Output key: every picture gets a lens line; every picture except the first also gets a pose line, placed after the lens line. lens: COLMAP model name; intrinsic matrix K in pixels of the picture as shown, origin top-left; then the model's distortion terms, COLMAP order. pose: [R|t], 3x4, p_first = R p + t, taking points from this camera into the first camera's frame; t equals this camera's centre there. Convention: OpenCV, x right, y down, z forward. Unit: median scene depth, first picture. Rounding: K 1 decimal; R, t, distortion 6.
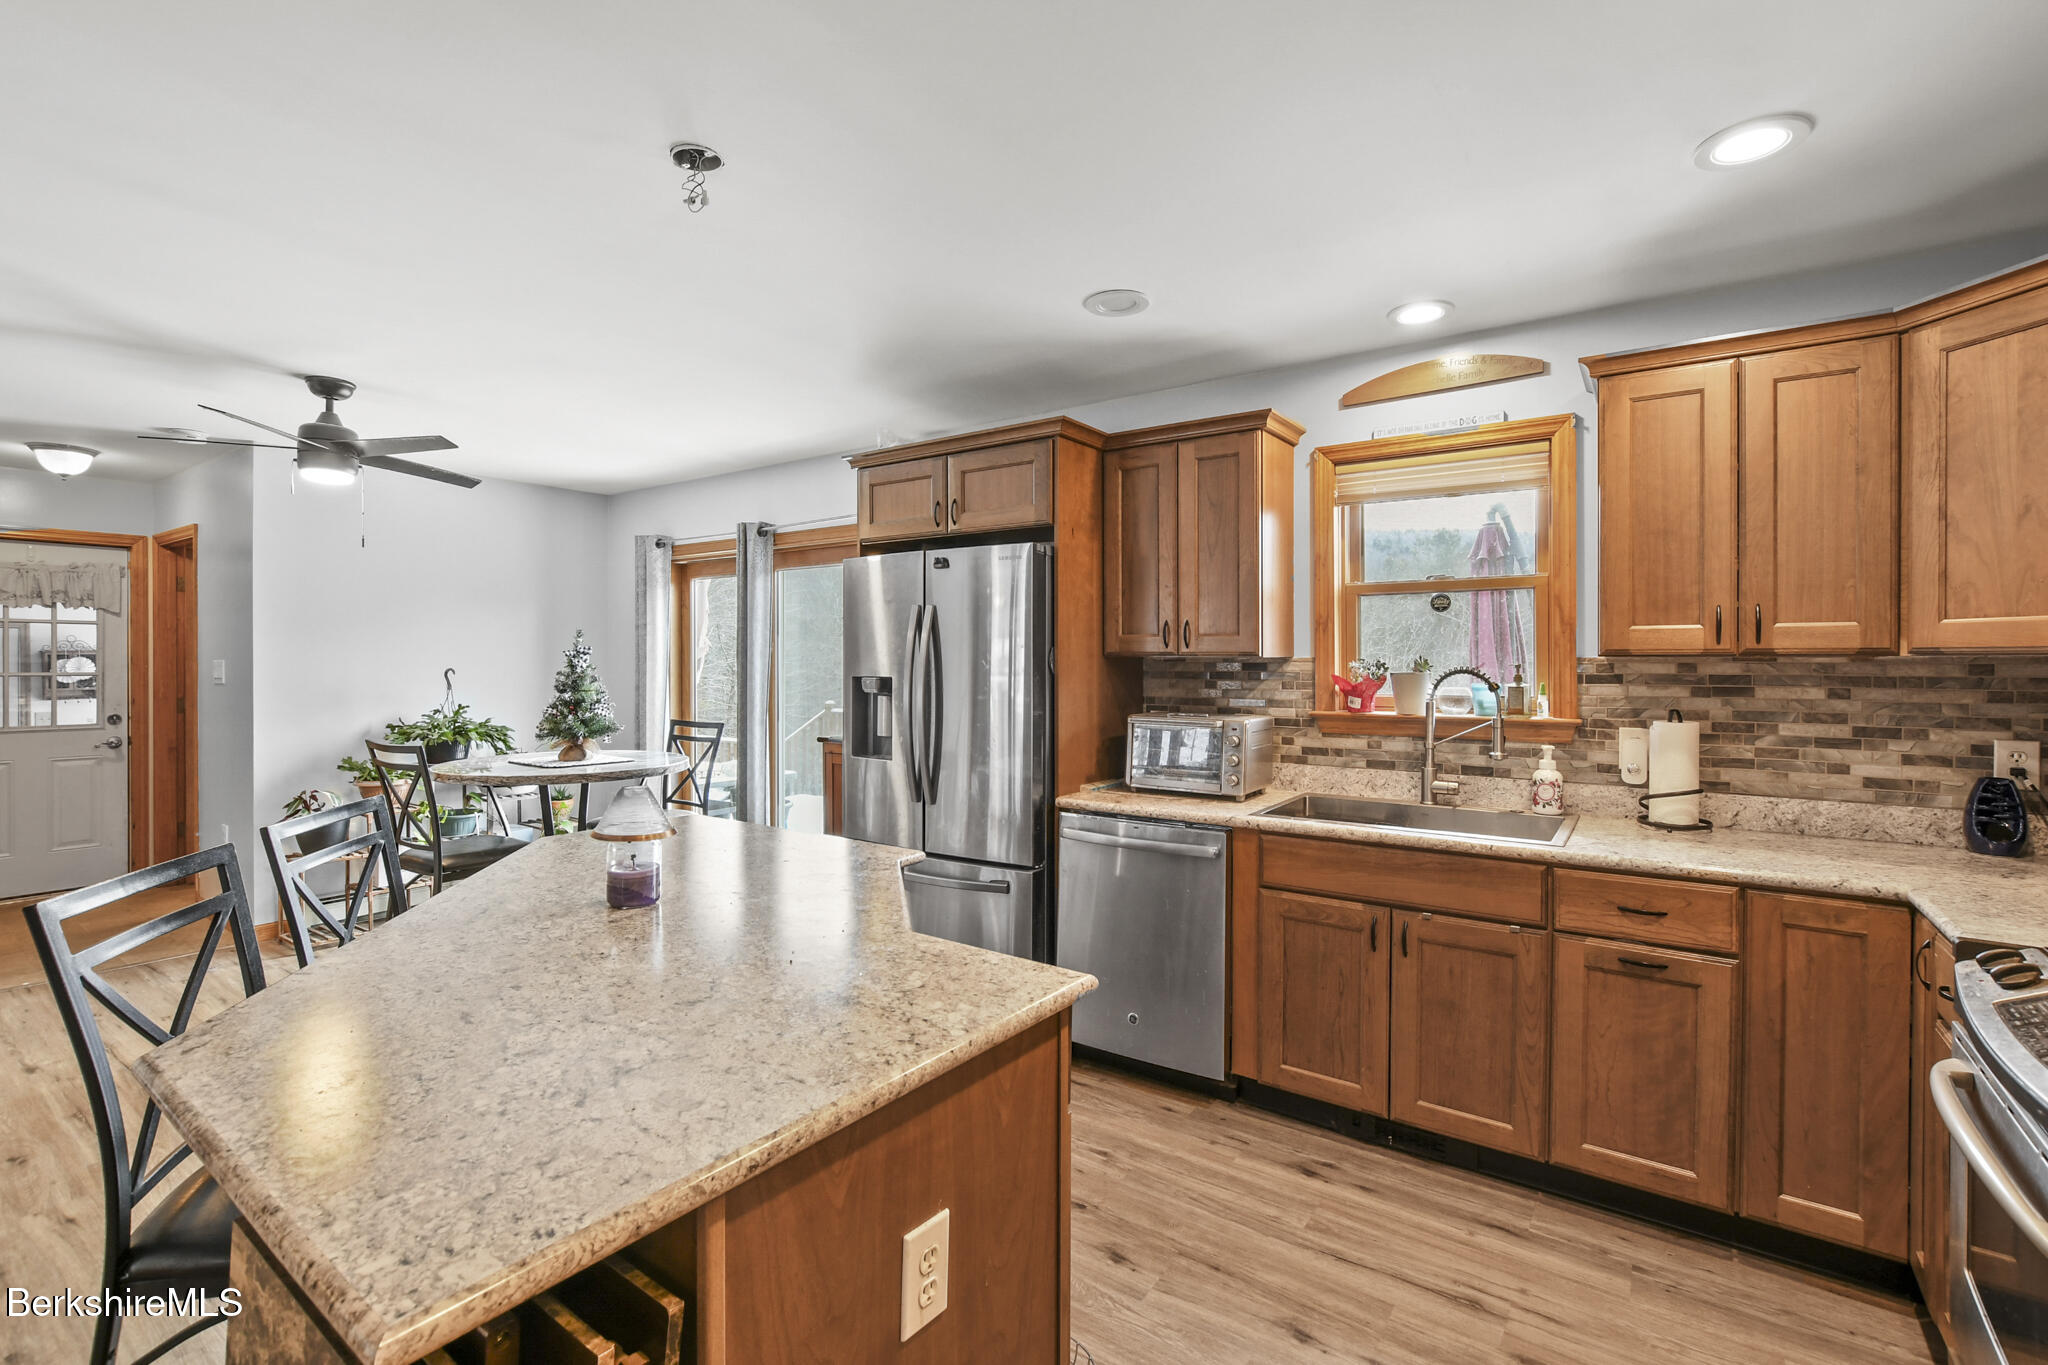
lens RADIAL K [[909.5, 0, 1013.8], [0, 909.5, 661.3], [0, 0, 1]] dist [-0.009202, 0.002324]
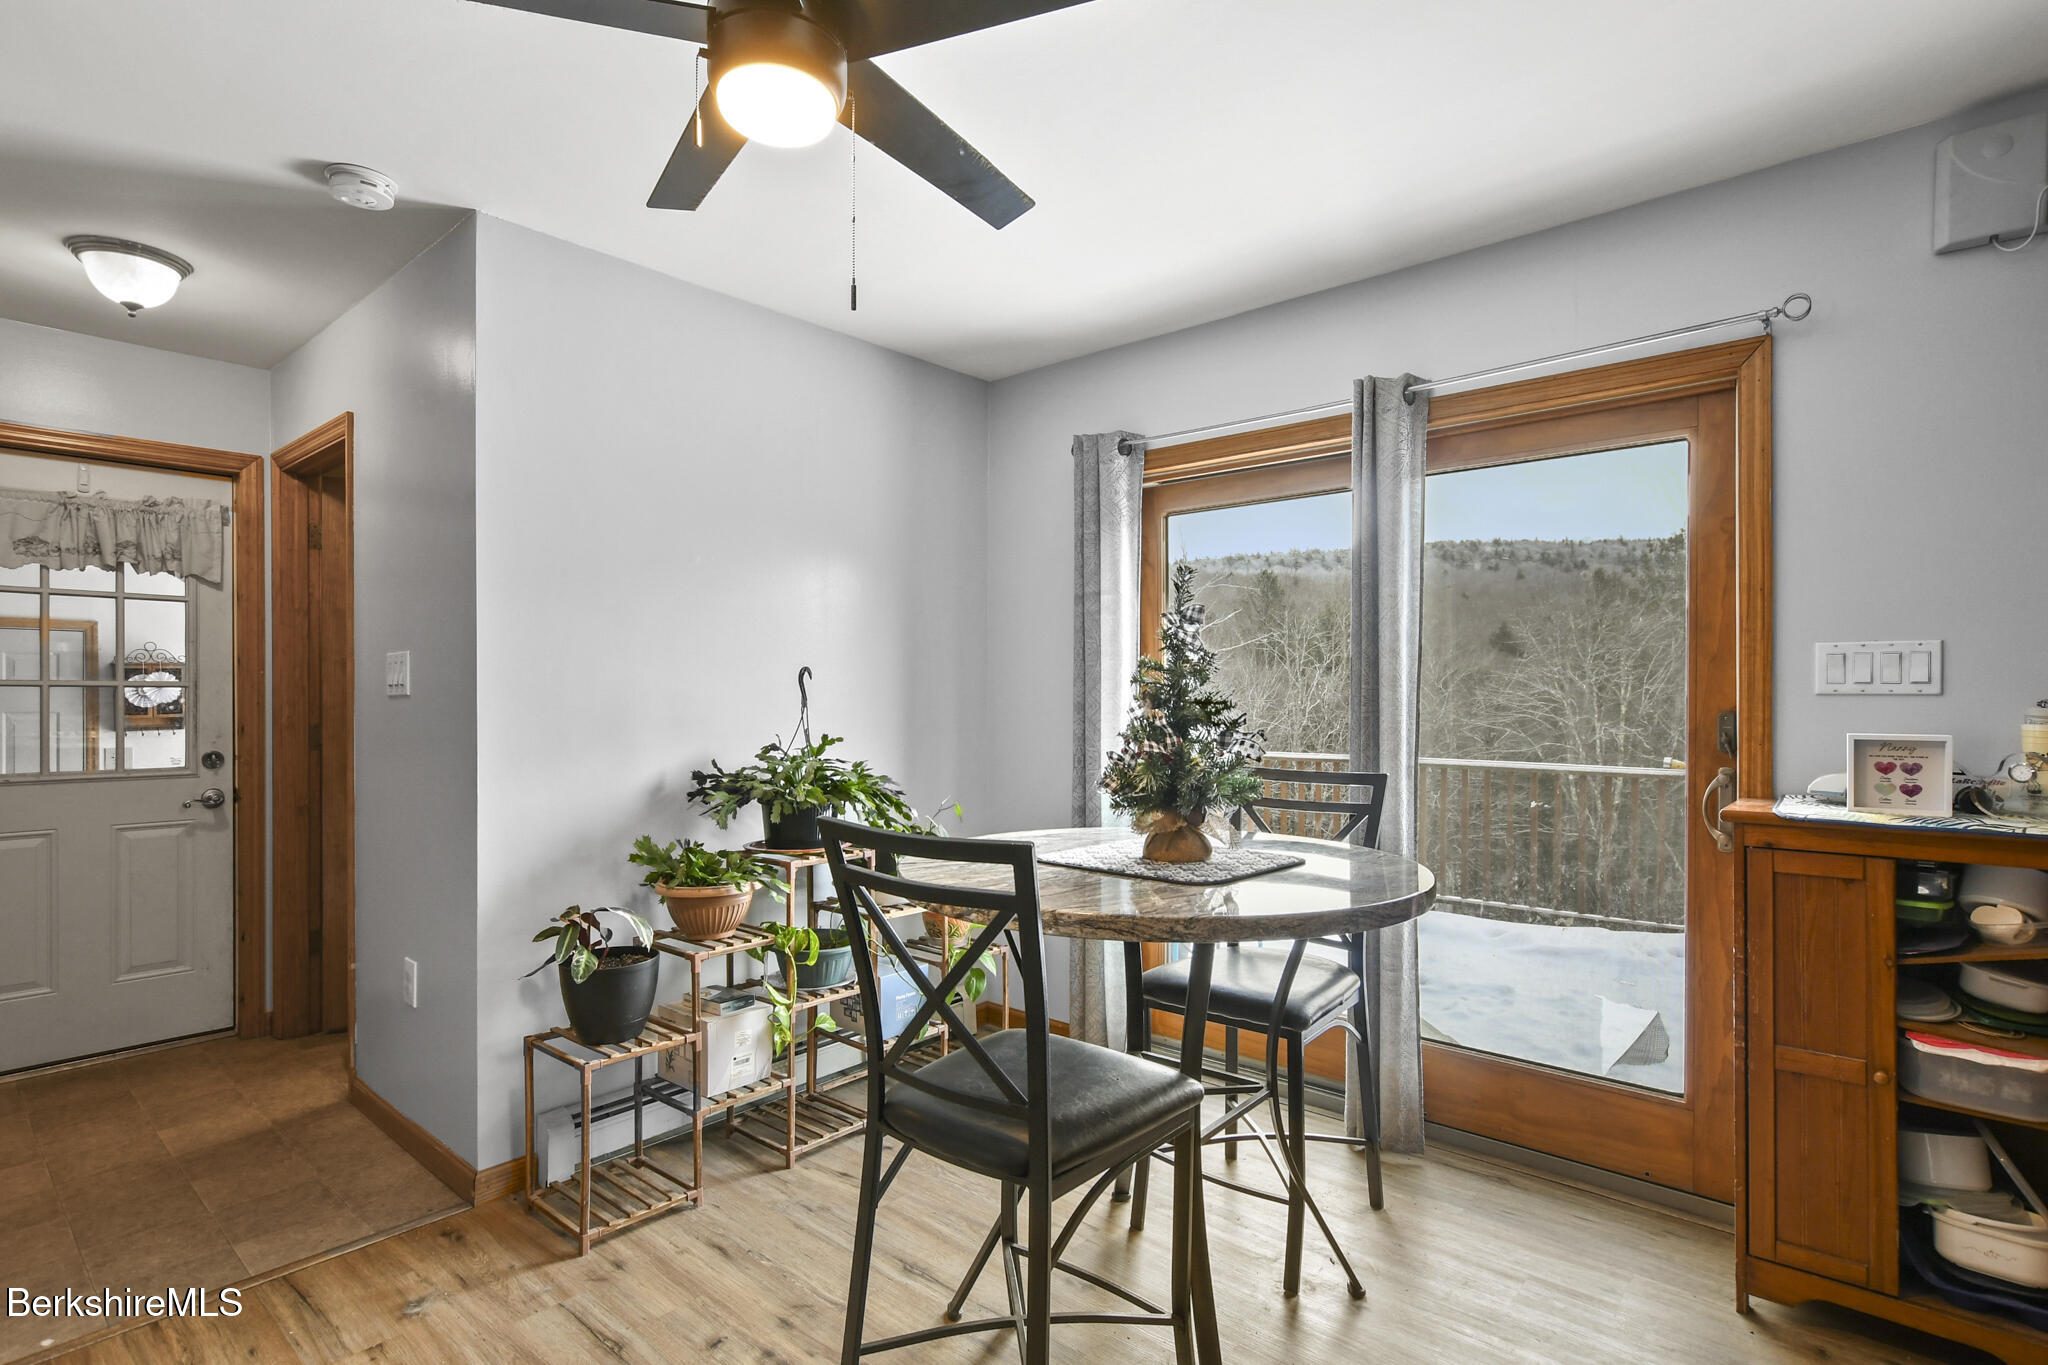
lens RADIAL K [[1015.1, 0, 1027.1], [0, 1015.1, 698.4], [0, 0, 1]] dist [-0.006779, 0.002829]
pose [[0.995561, -0.000394, -0.094117, -0.463030], [0.000573, 0.999998, 0.001875, 0.026248], [0.094116, -0.001920, 0.995559, 0.448518]]
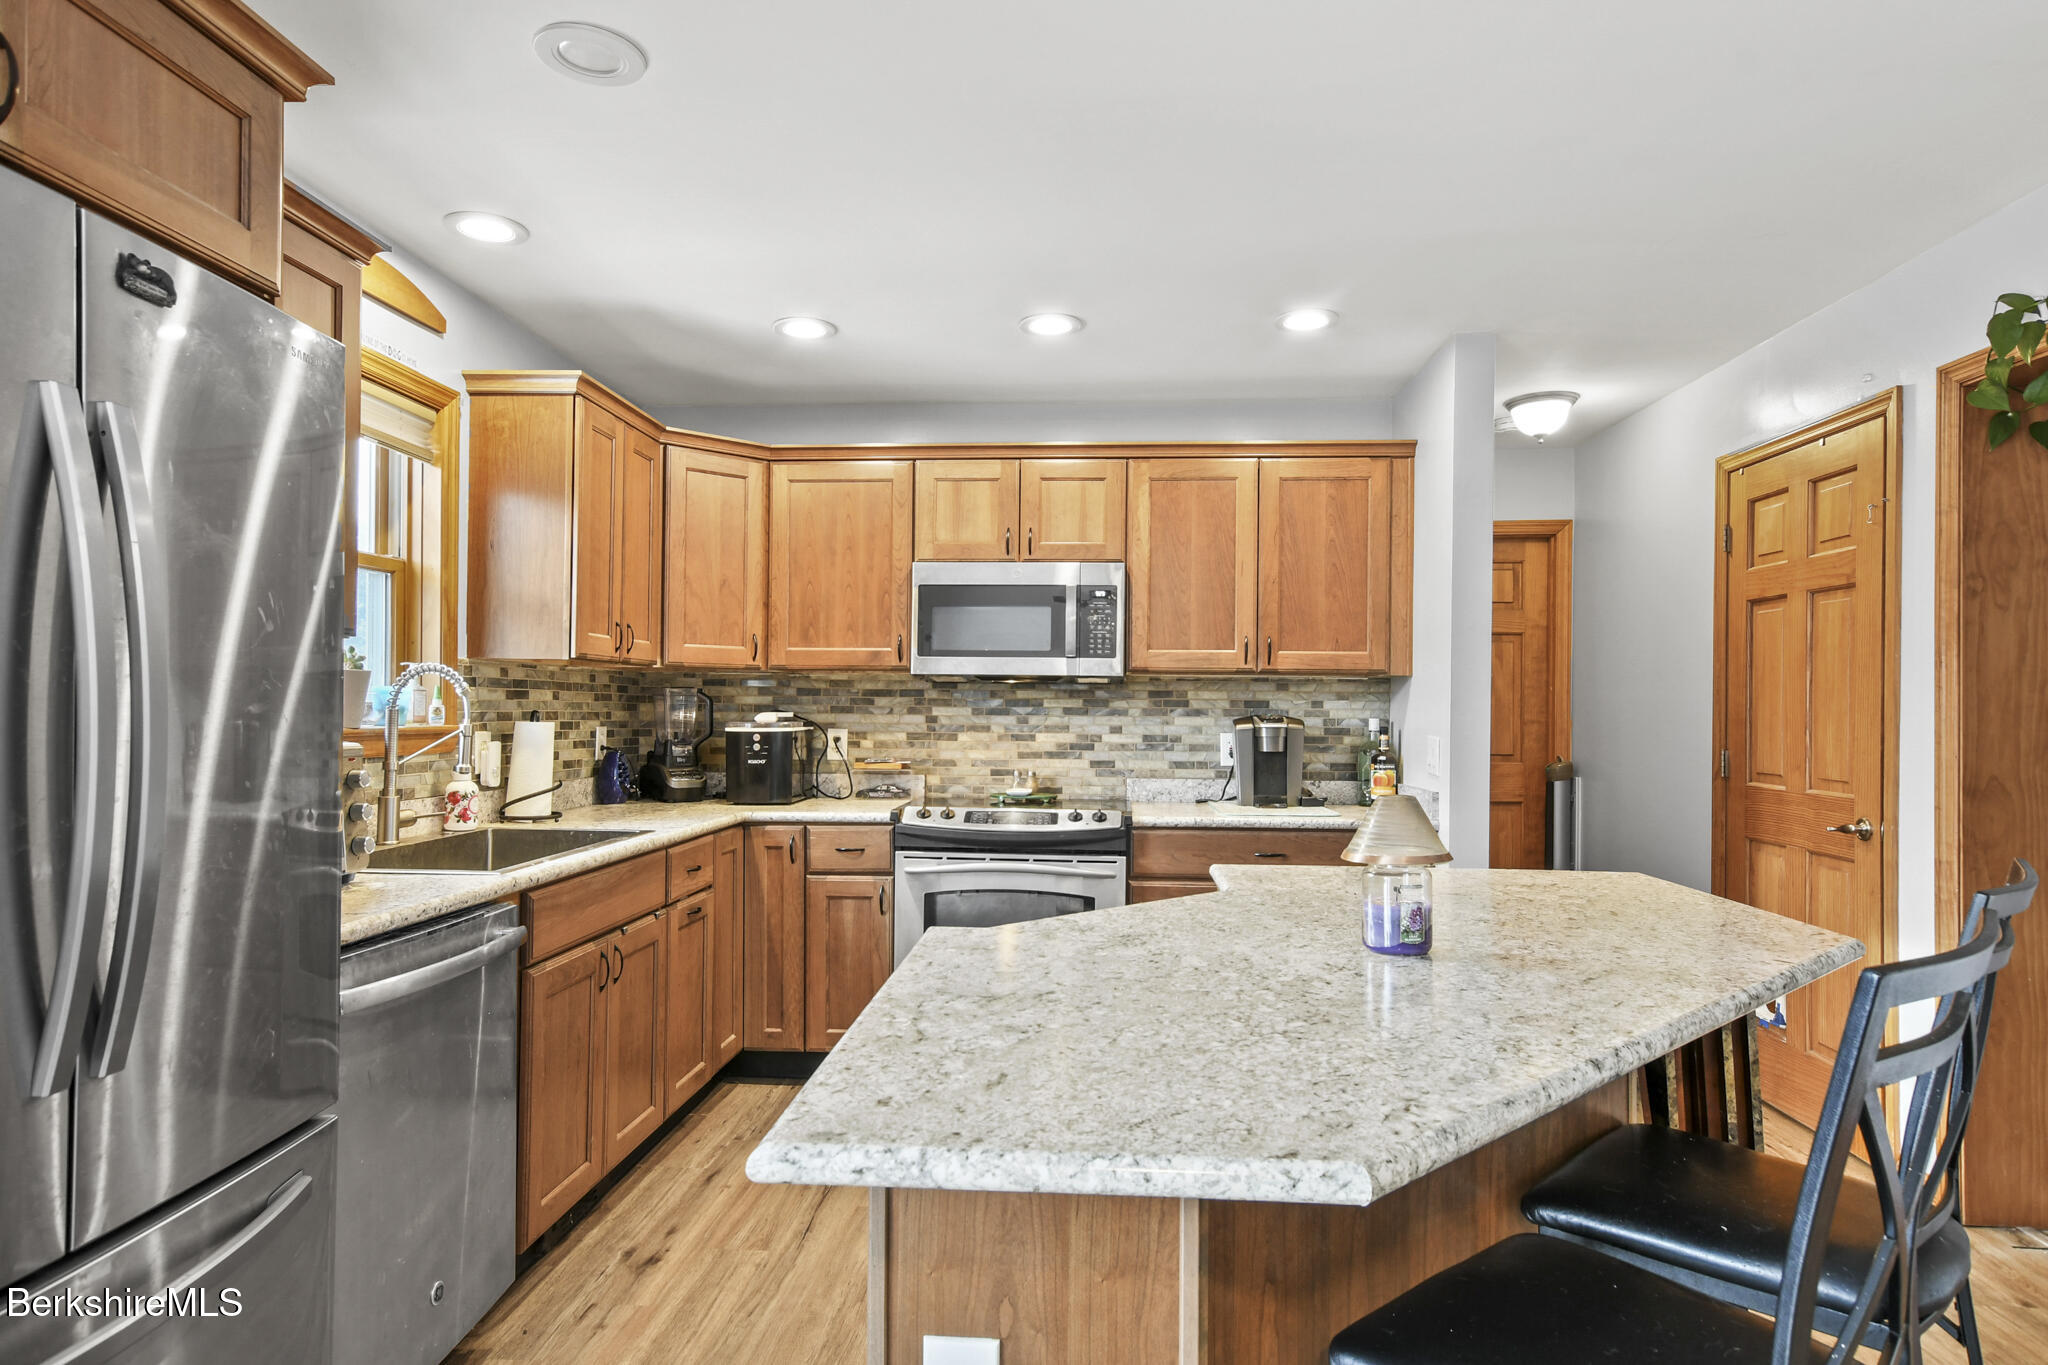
lens RADIAL K [[1159.2, 0, 1025.4], [0, 1159.2, 700.0], [0, 0, 1]] dist [0.005426, 0.000753]
pose [[-0.525688, 0.002292, 0.850675, -0.408899], [-0.008369, 0.999934, -0.007866, 0.025577], [-0.850637, -0.011255, -0.525634, 0.673299]]
